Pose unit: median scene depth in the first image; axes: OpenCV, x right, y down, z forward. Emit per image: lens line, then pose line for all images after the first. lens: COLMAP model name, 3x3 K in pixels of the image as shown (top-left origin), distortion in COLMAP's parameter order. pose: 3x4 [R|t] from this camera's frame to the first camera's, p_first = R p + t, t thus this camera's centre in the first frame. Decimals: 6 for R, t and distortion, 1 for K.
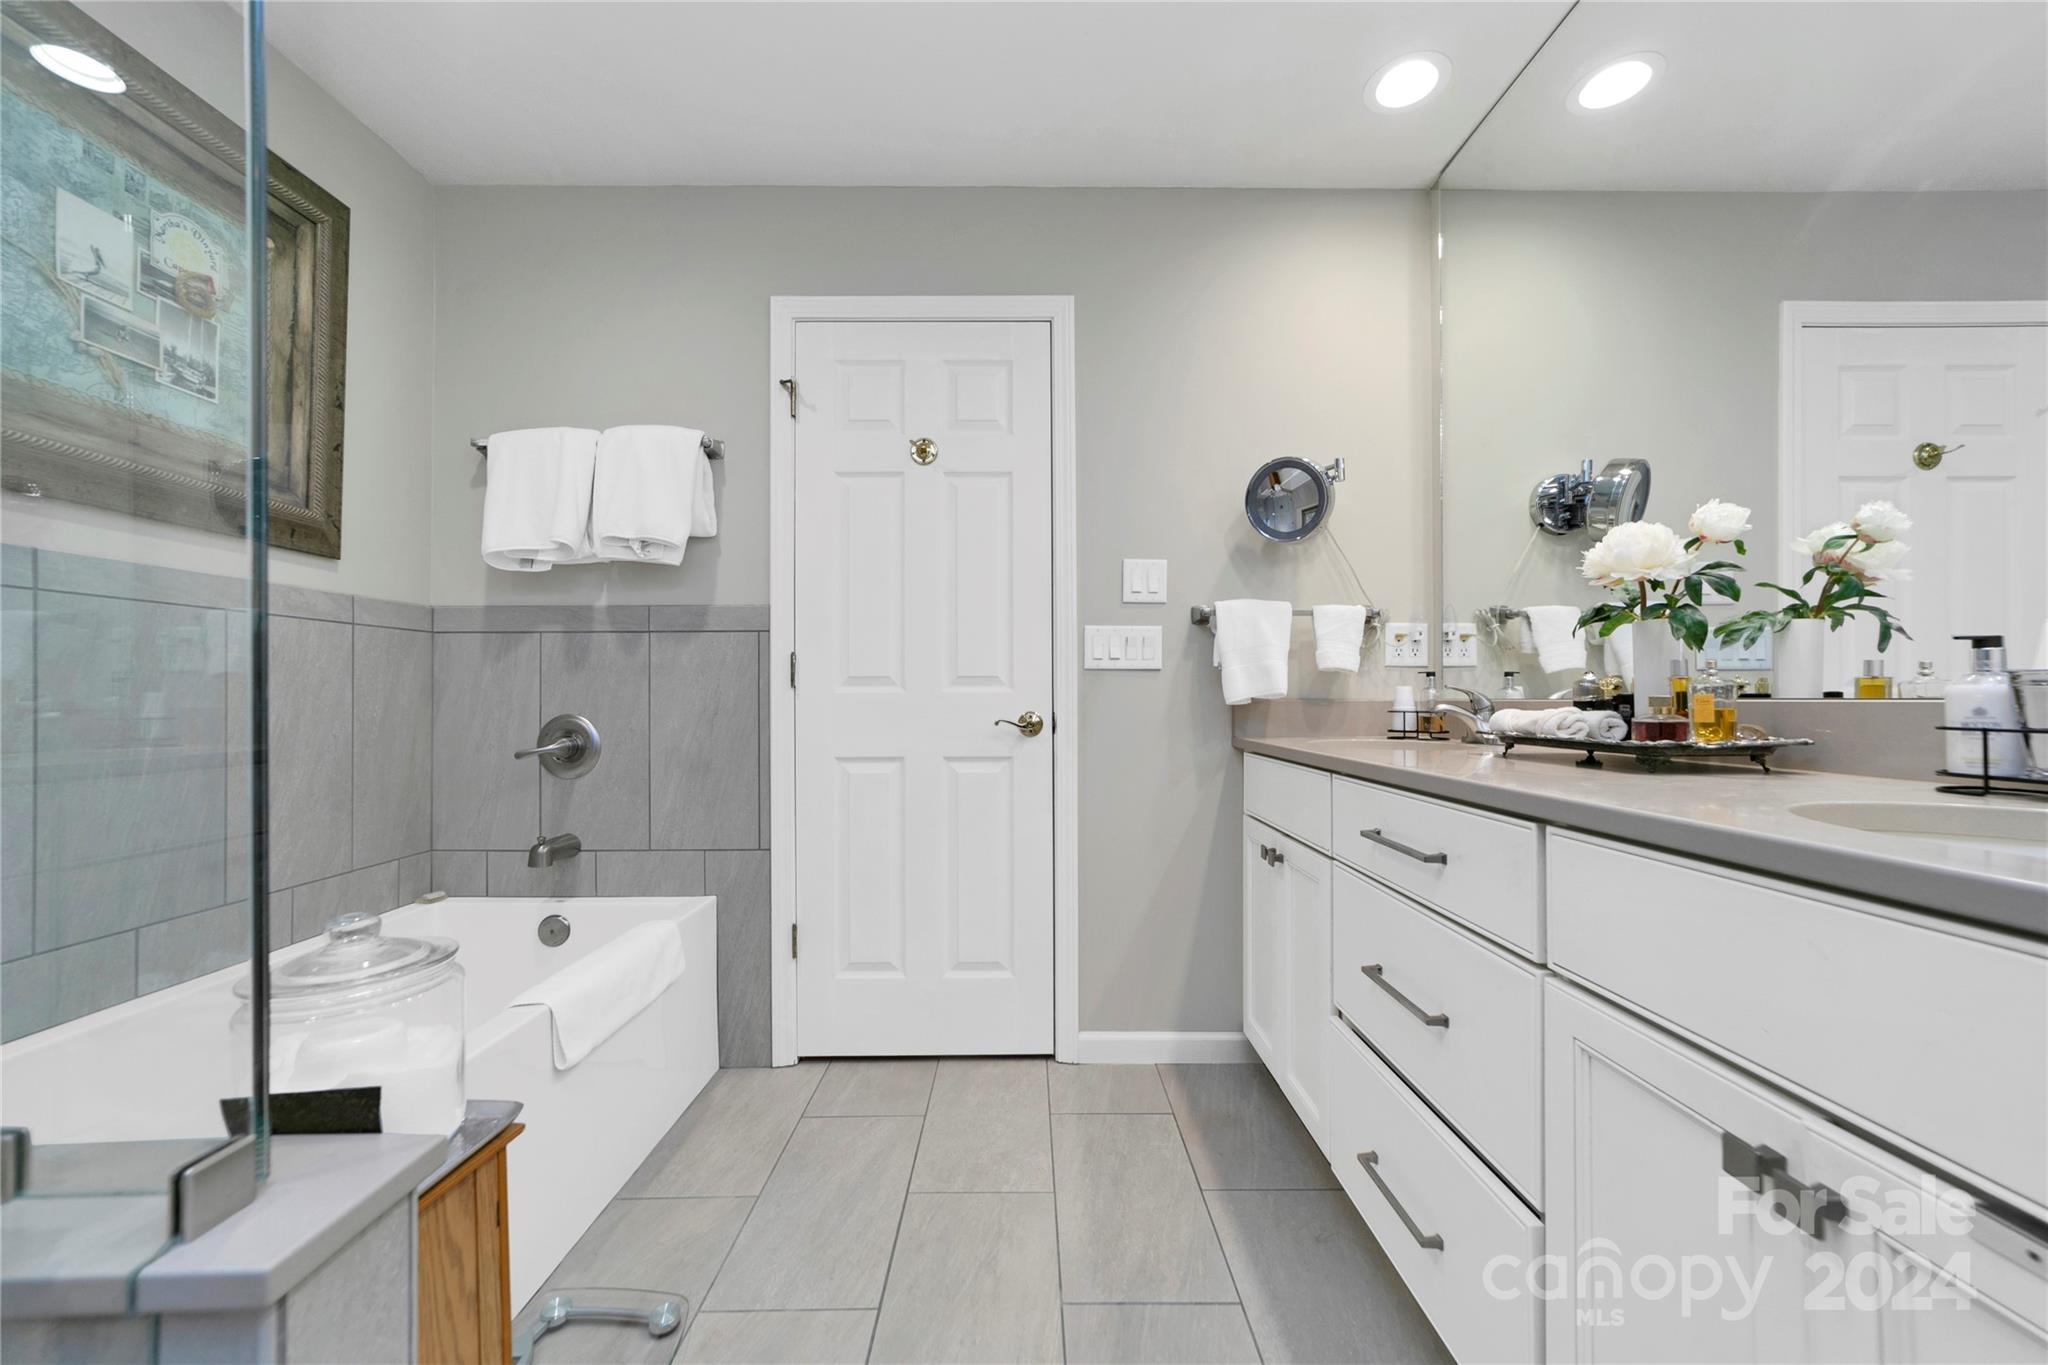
lens RADIAL K [[789.7, 0, 1029.7], [0, 789.7, 691.4], [0, 0, 1]] dist [-0.021414, 0.009314]
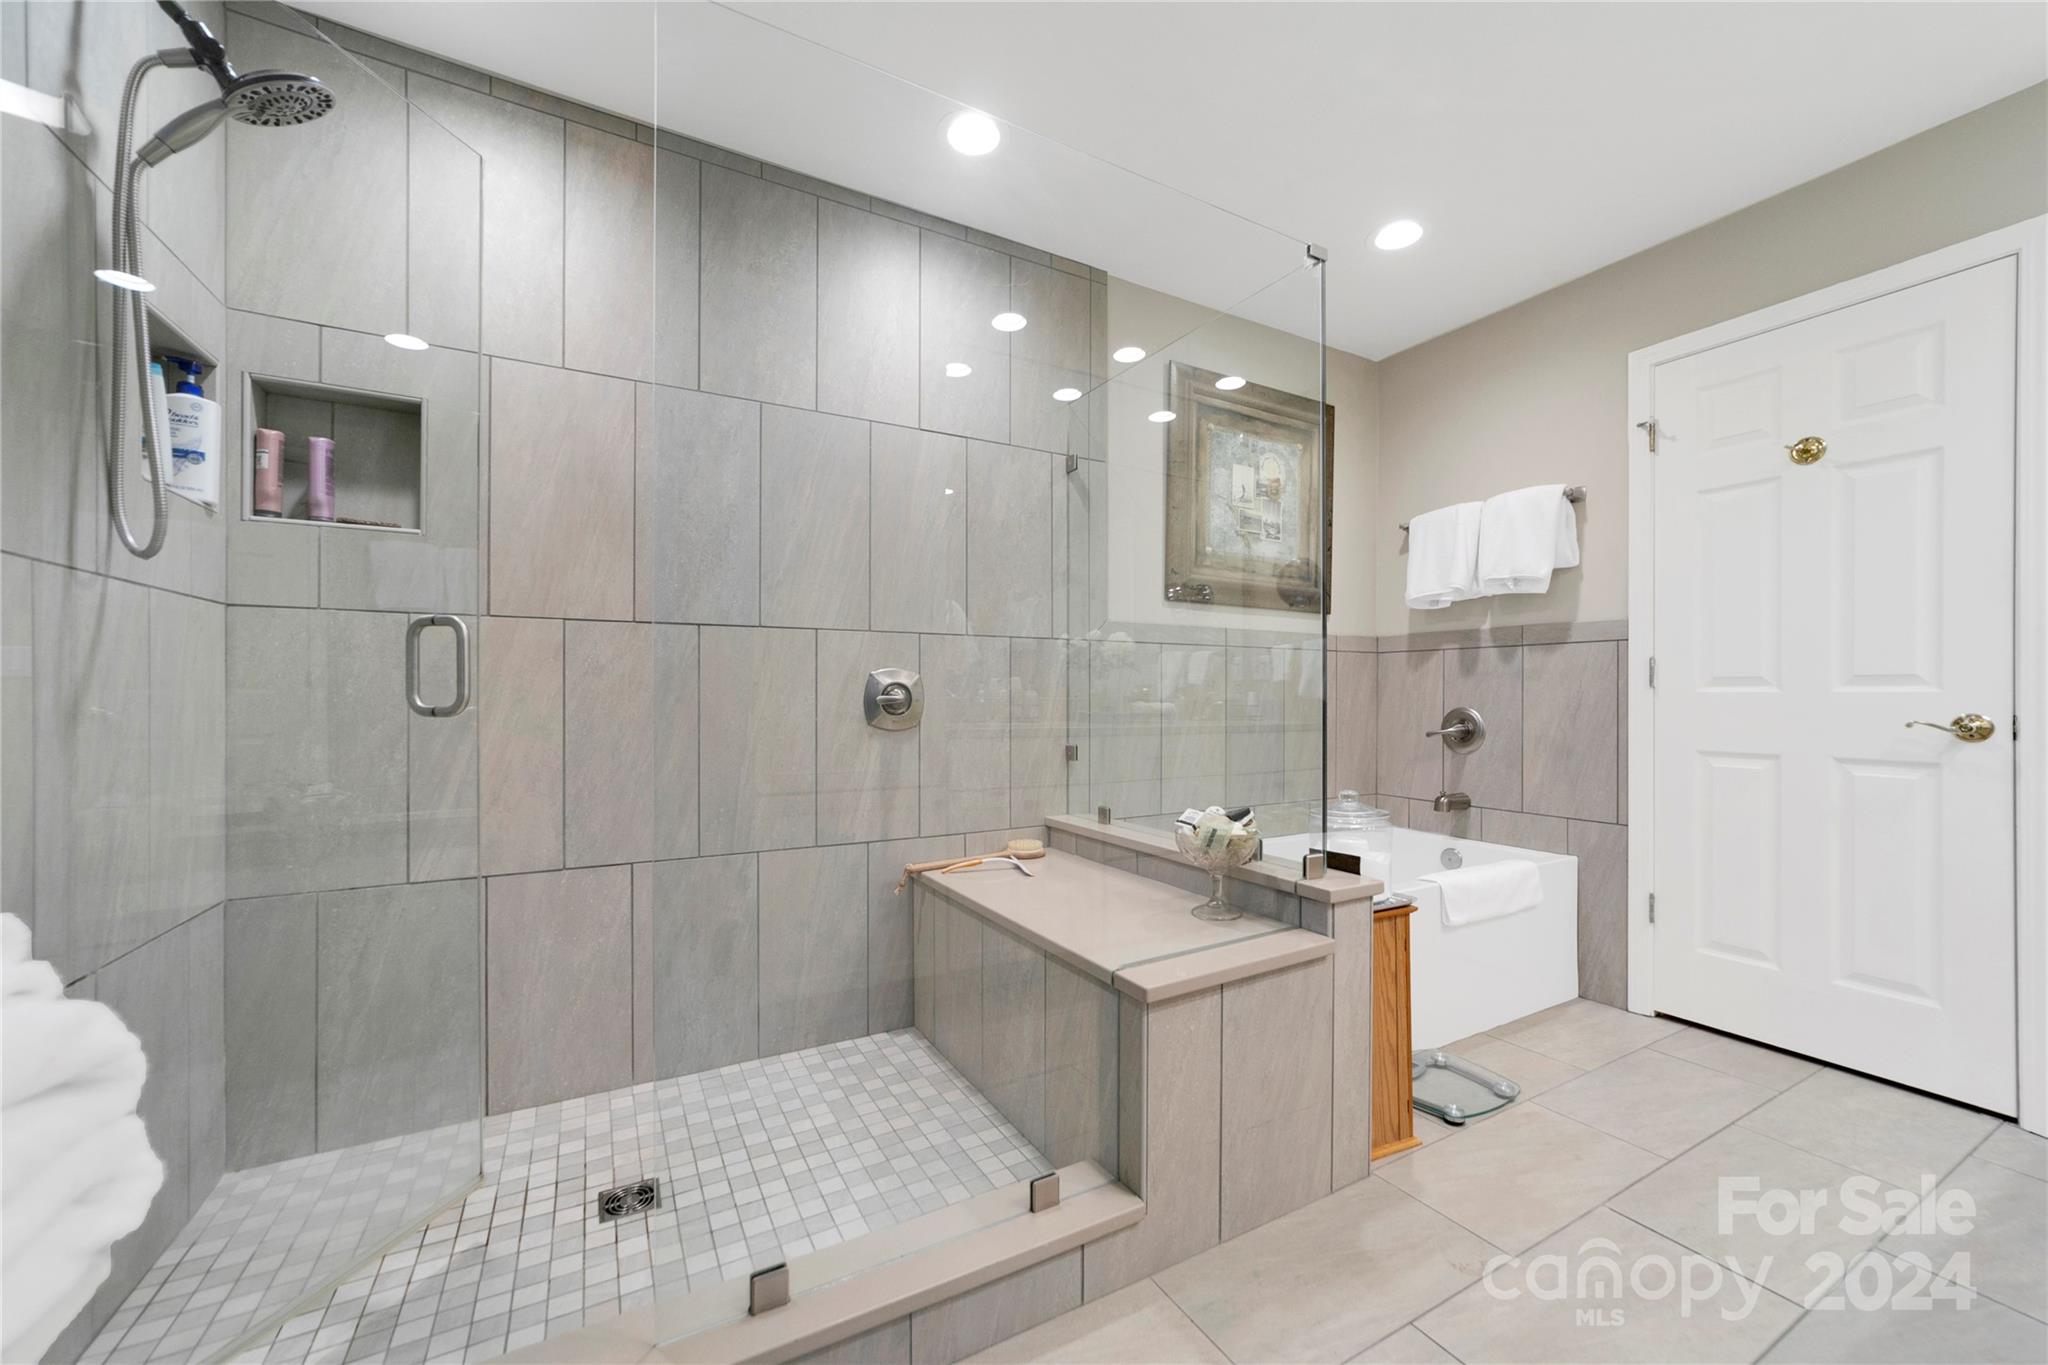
lens RADIAL K [[789.7, 0, 1029.7], [0, 789.7, 691.4], [0, 0, 1]] dist [-0.021414, 0.009314]
pose [[0.484320, 0.001195, -0.874890, 0.265326], [-0.001872, 0.999998, 0.000330, 0.001774], [0.874889, 0.001478, 0.484321, -0.356373]]
